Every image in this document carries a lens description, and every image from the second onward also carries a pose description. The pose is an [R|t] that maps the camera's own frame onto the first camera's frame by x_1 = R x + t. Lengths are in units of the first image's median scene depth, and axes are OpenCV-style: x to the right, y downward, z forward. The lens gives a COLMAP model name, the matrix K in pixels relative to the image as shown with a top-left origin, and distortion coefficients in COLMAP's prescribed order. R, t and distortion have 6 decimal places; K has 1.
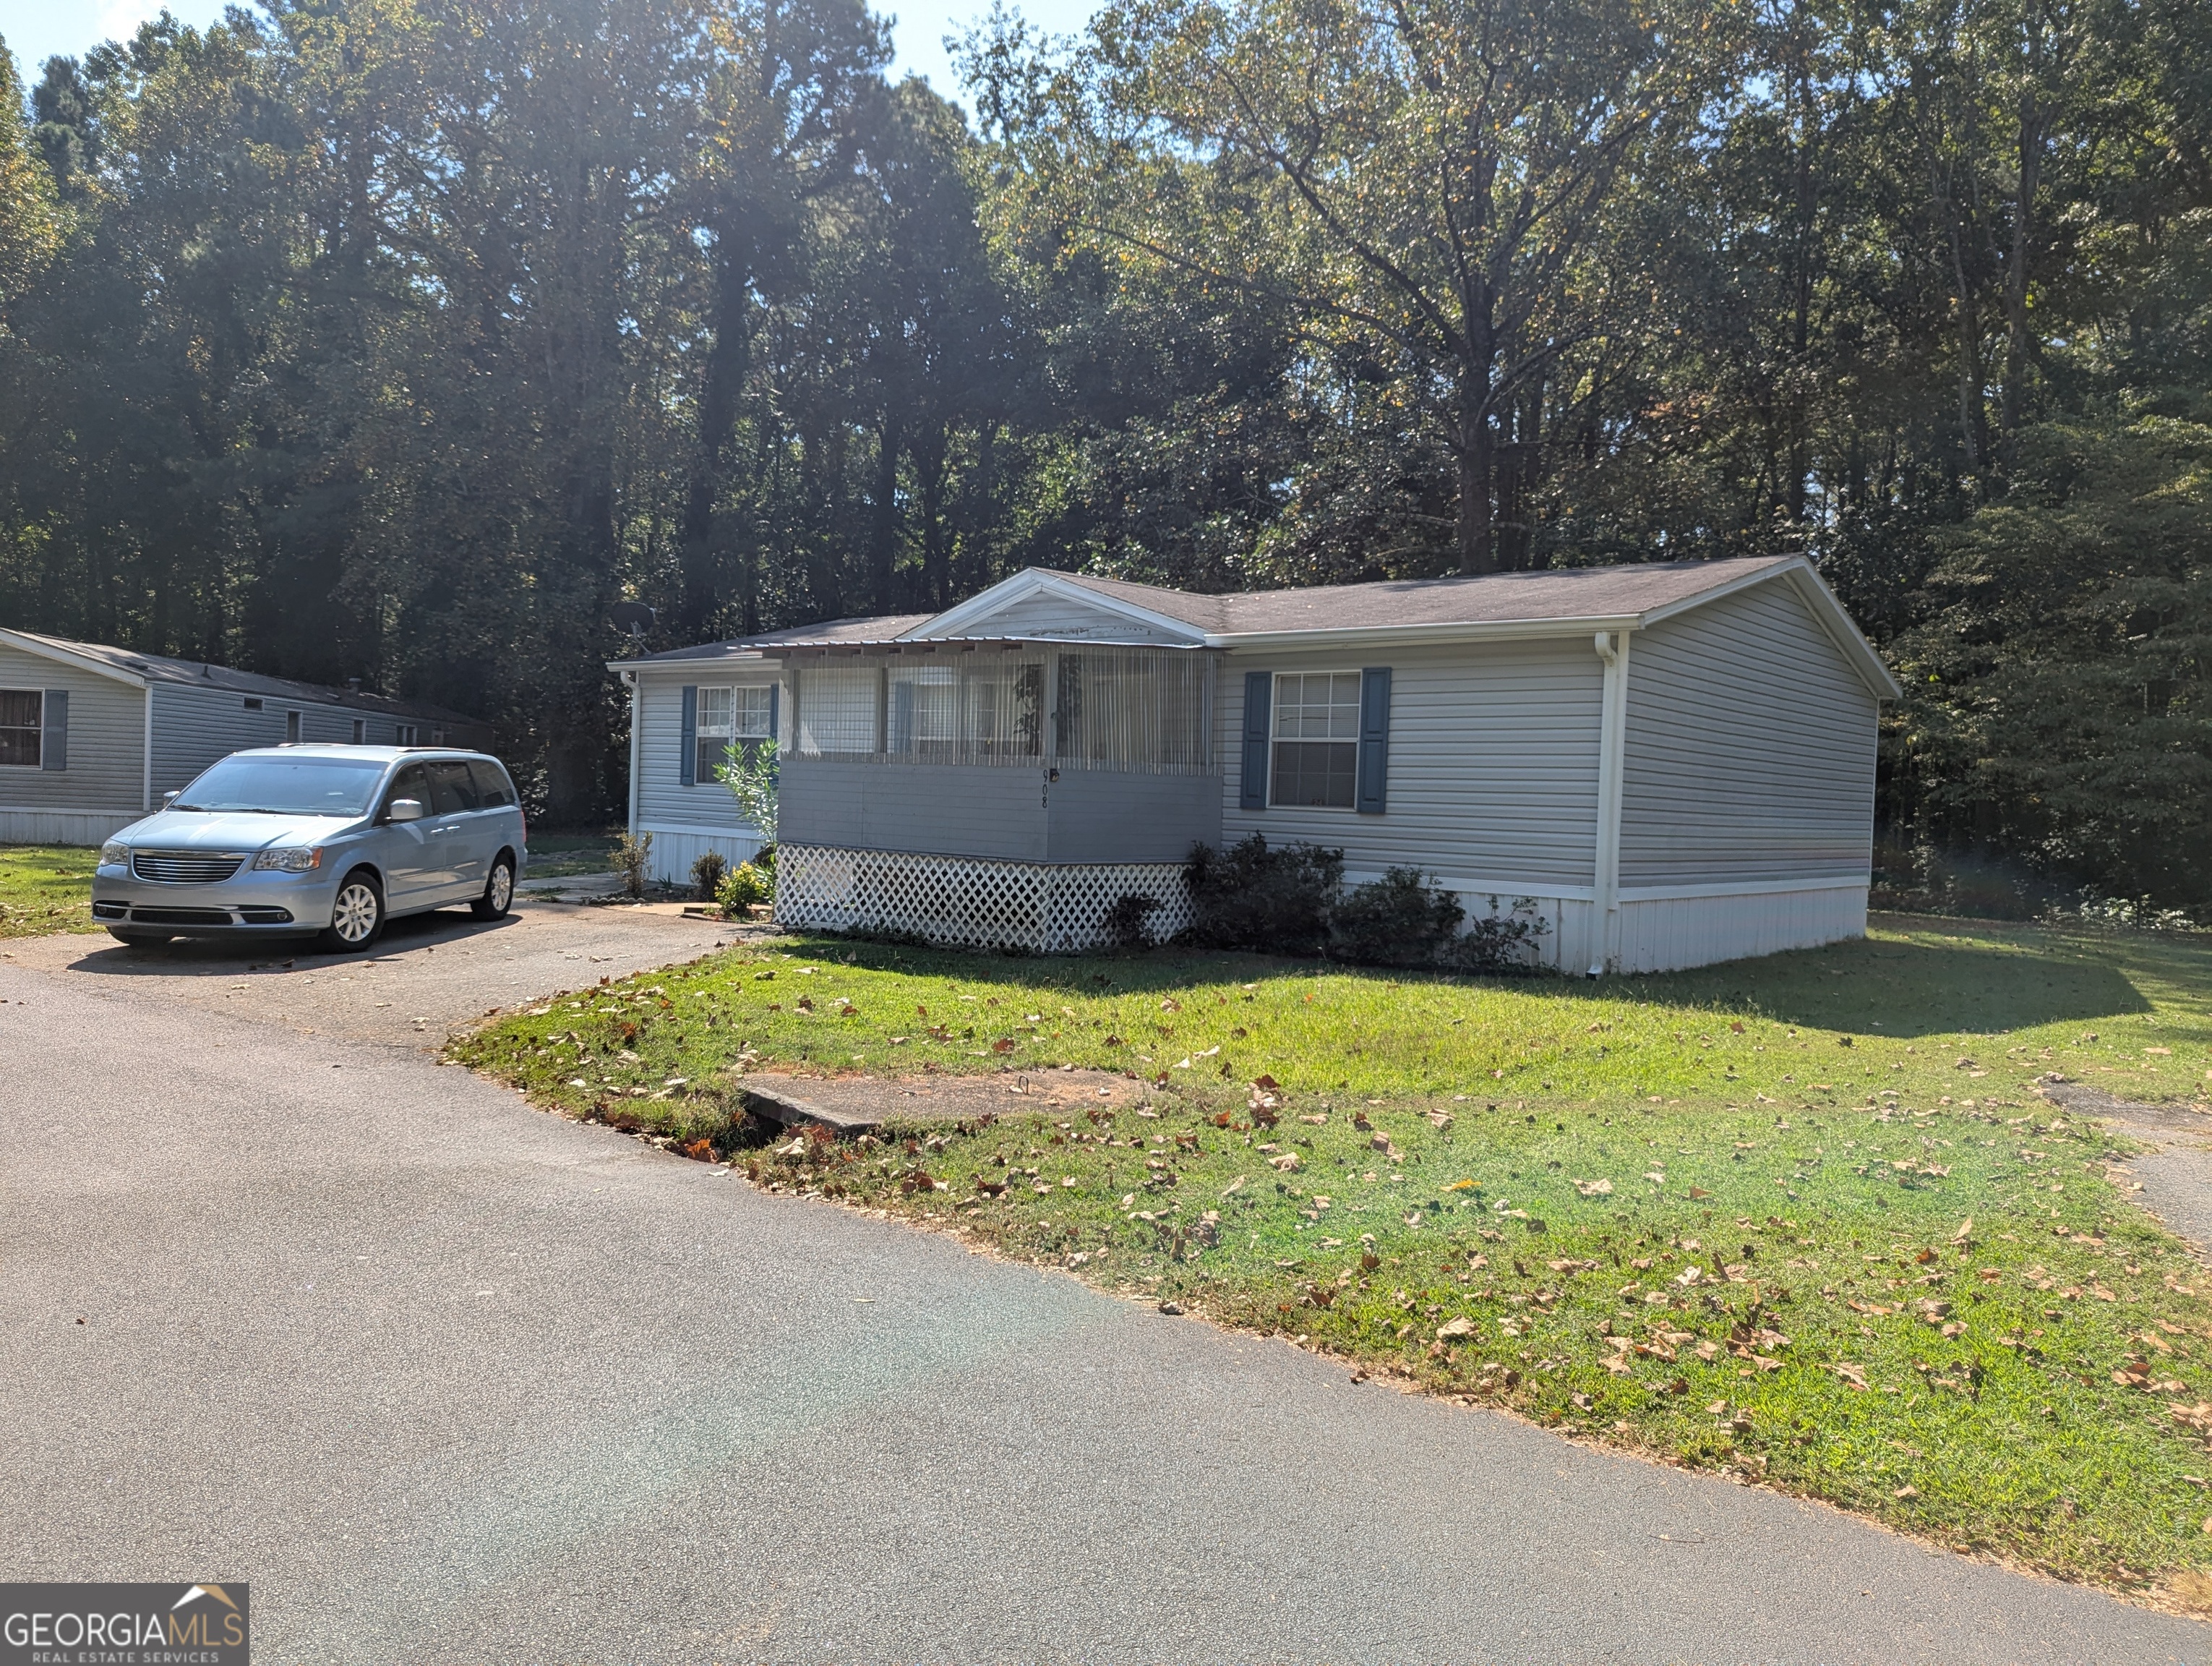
lens RADIAL K [[1532.2, 0, 1044.3], [0, 1532.2, 822.3], [0, 0, 1]] dist [0.027882, -0.038336]
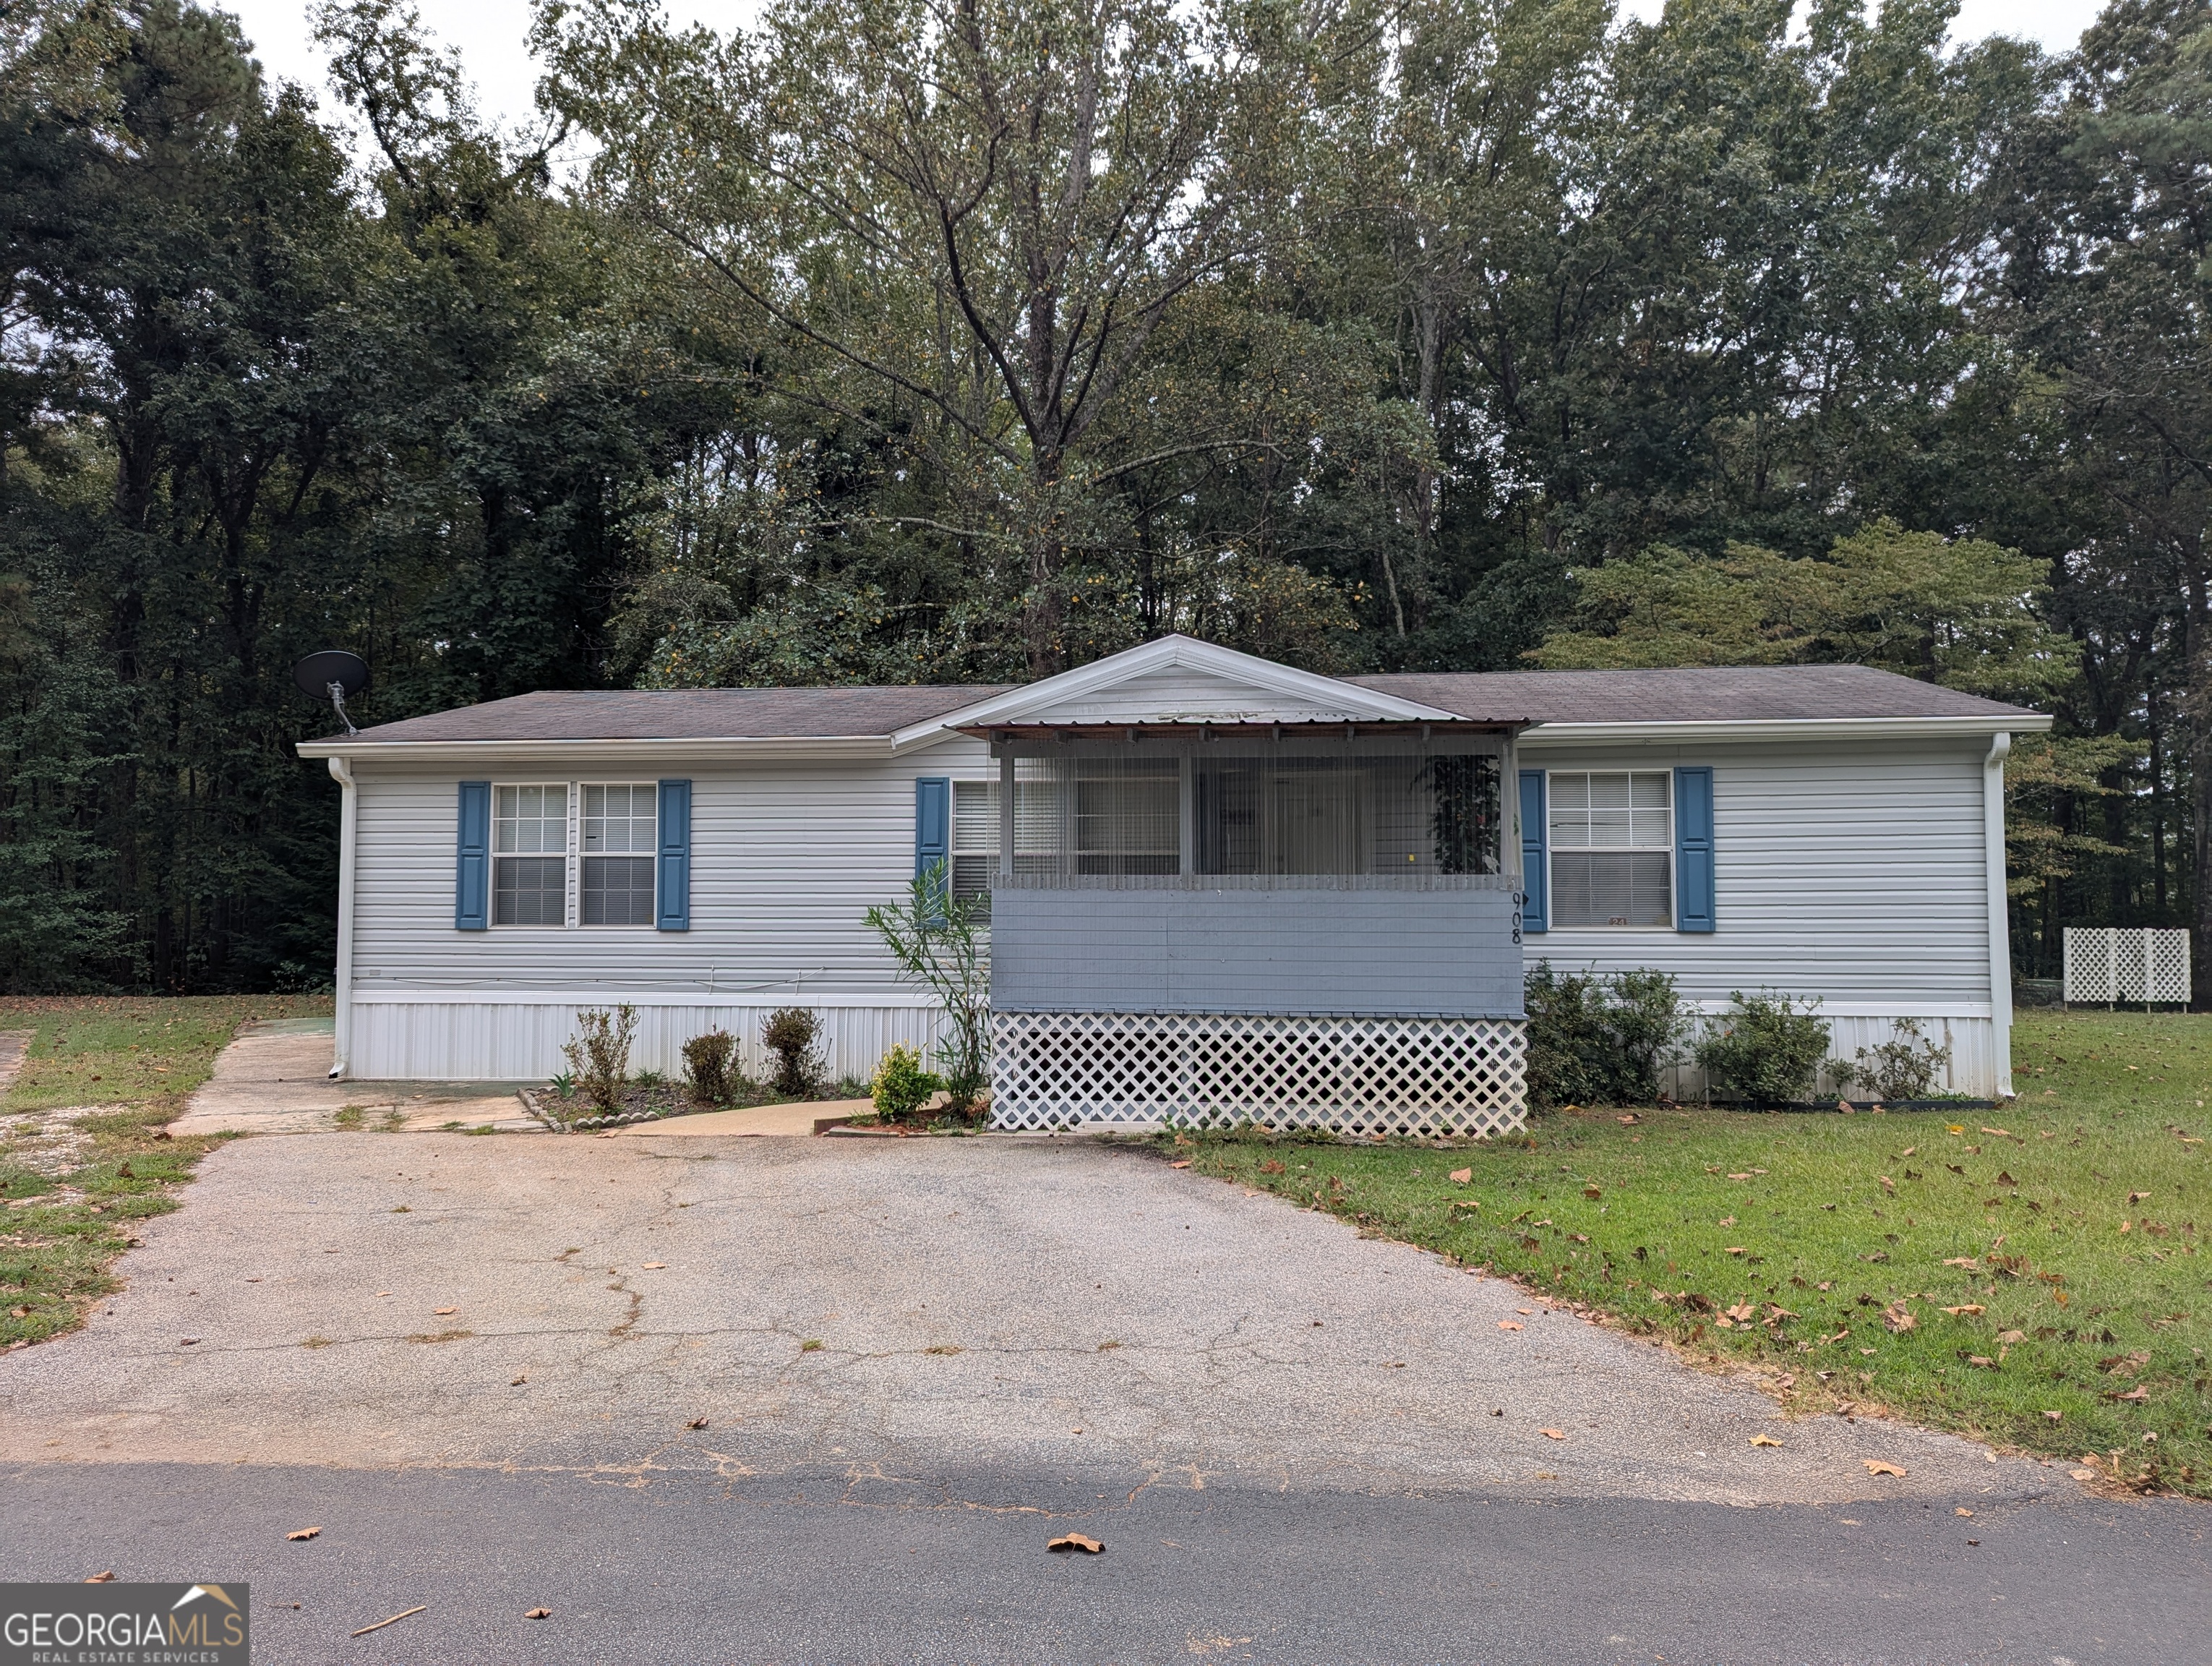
lens RADIAL K [[1508.3, 0, 1105.6], [0, 1508.3, 931.6], [0, 0, 1]] dist [0.003161, 0.035134]
pose [[0.850987, -0.039889, 0.523670, -0.334128], [0.040761, 0.999120, 0.009866, -0.018153], [-0.523603, 0.012950, 0.851864, 0.286696]]
